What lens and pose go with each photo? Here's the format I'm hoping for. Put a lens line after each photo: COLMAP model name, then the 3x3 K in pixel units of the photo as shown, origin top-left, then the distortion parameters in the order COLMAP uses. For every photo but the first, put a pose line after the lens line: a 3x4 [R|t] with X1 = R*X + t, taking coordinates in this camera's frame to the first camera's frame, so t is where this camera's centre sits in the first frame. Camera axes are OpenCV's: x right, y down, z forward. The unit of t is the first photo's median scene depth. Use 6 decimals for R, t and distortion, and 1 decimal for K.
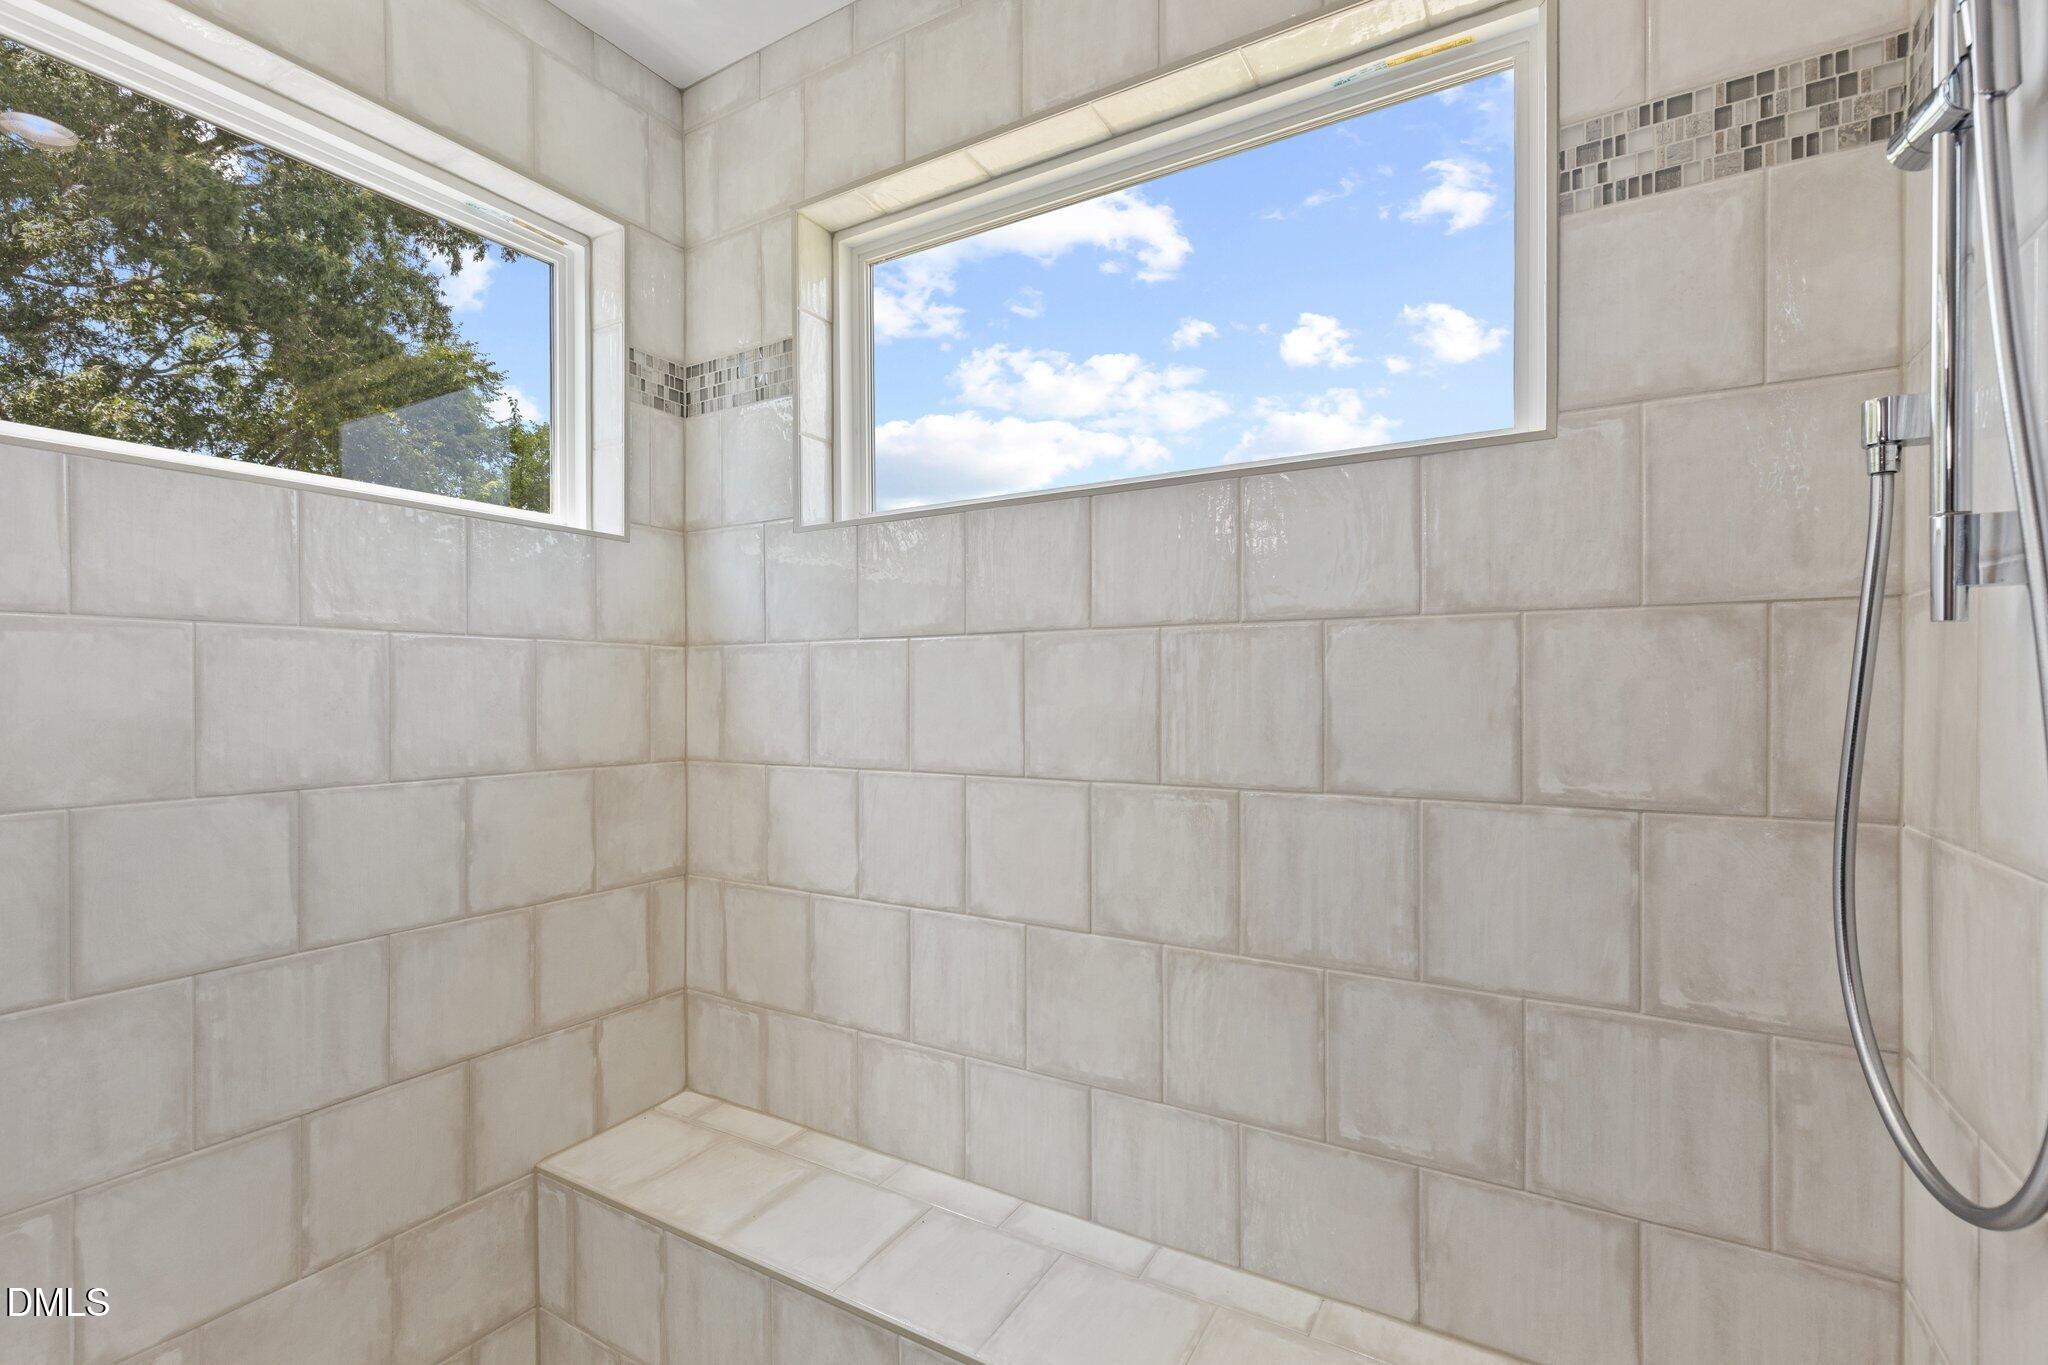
lens RADIAL K [[943.9, 0, 1015.1], [0, 943.9, 677.0], [0, 0, 1]] dist [0.007491, 0.000099]
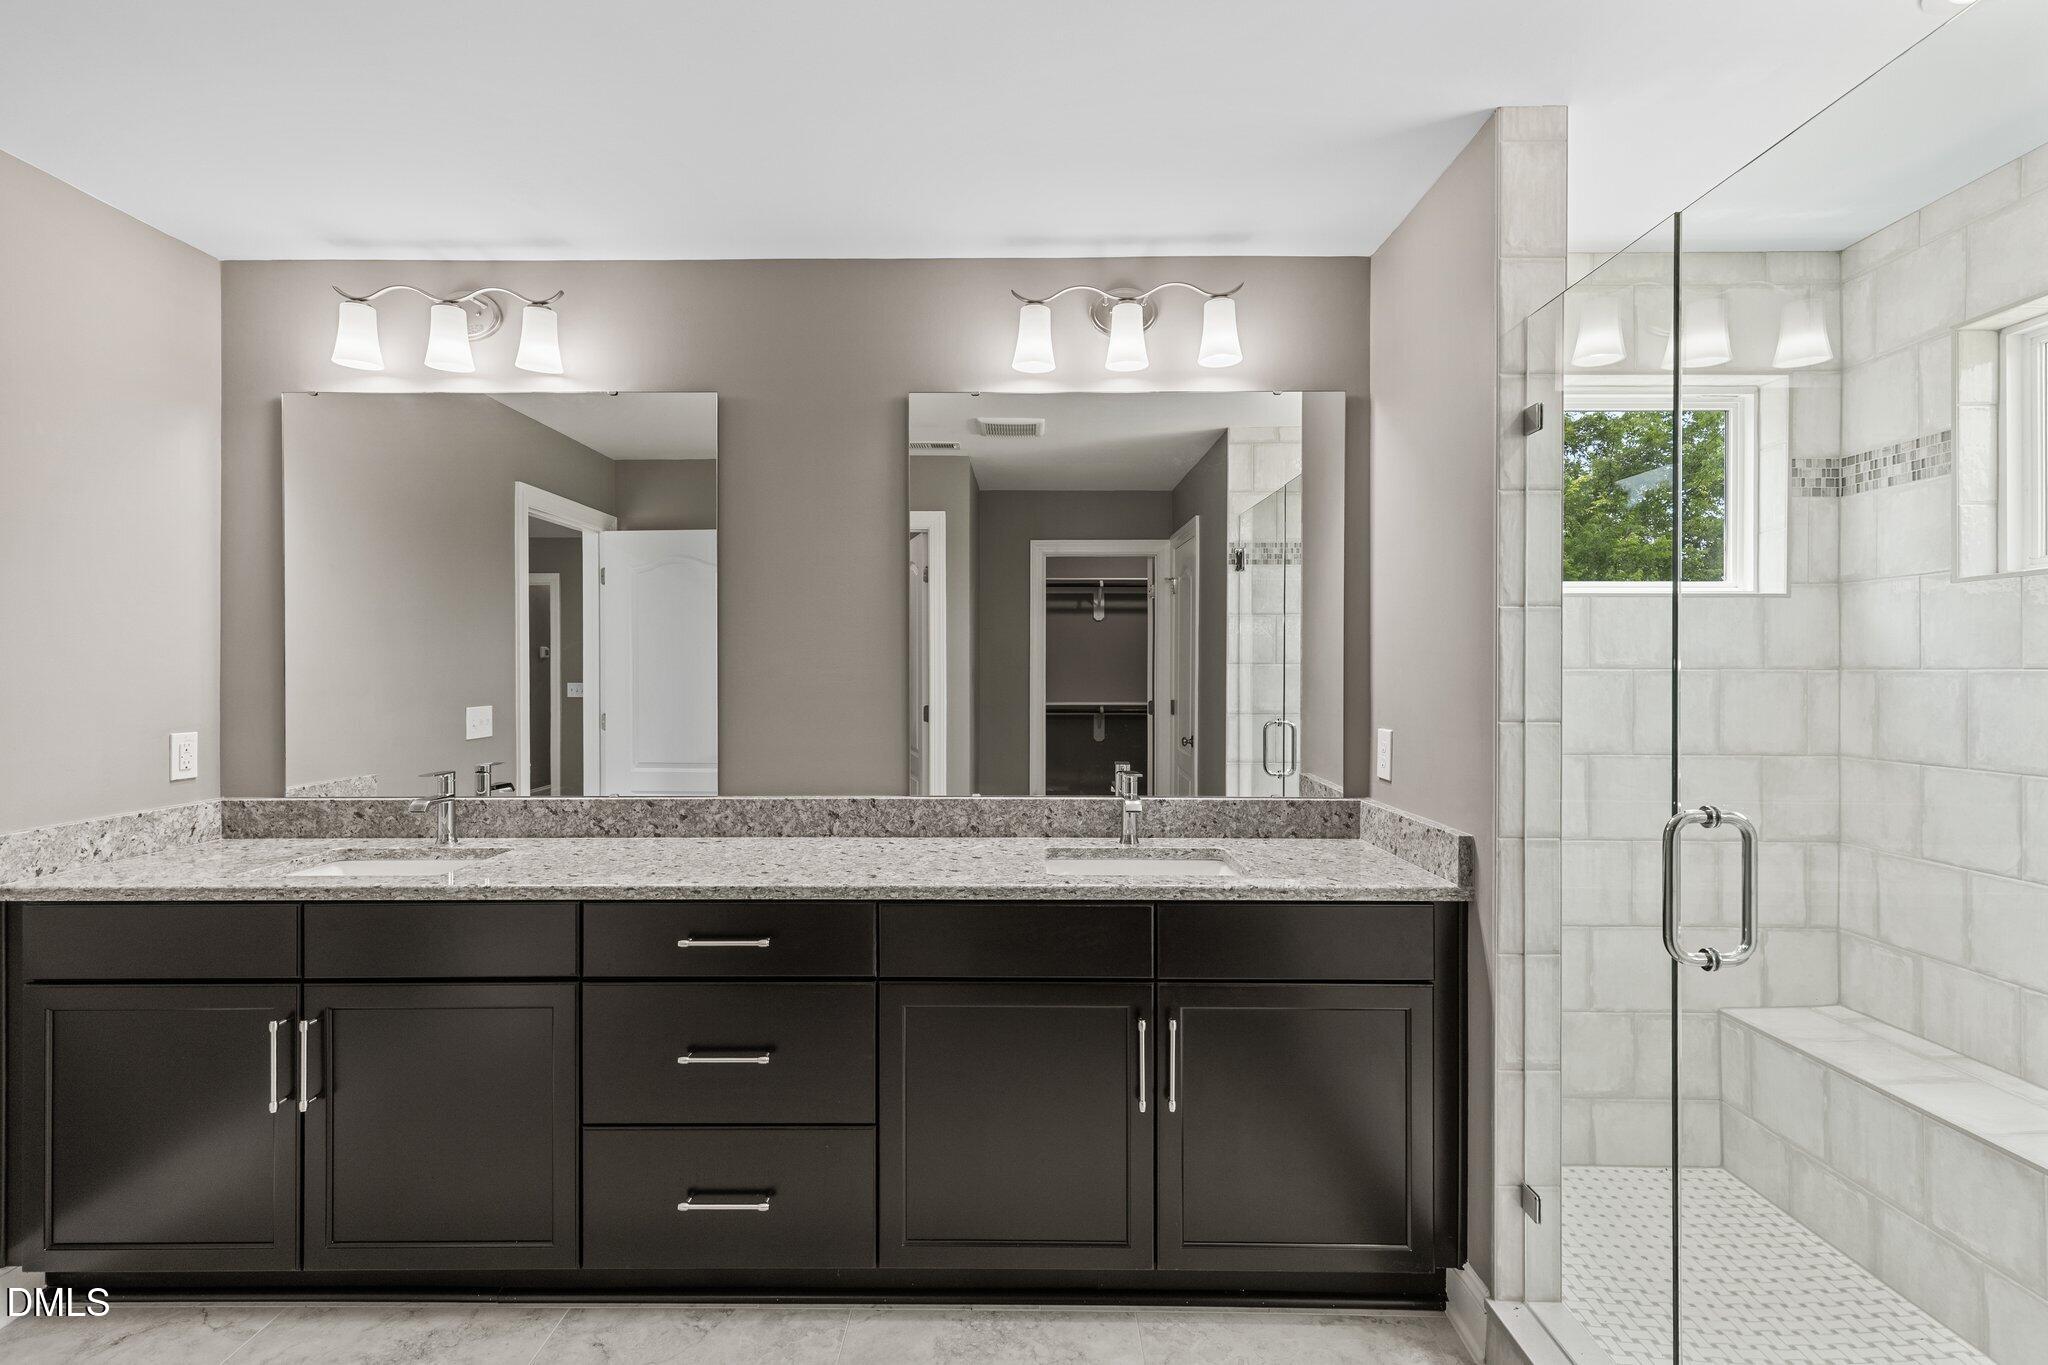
lens RADIAL K [[943.9, 0, 1015.1], [0, 943.9, 677.0], [0, 0, 1]] dist [0.007491, 0.000099]
pose [[0.517887, 0.009587, -0.855395, 0.199662], [0.011022, 0.999779, 0.017879, -0.061482], [0.855378, -0.018688, 0.517667, -0.708760]]
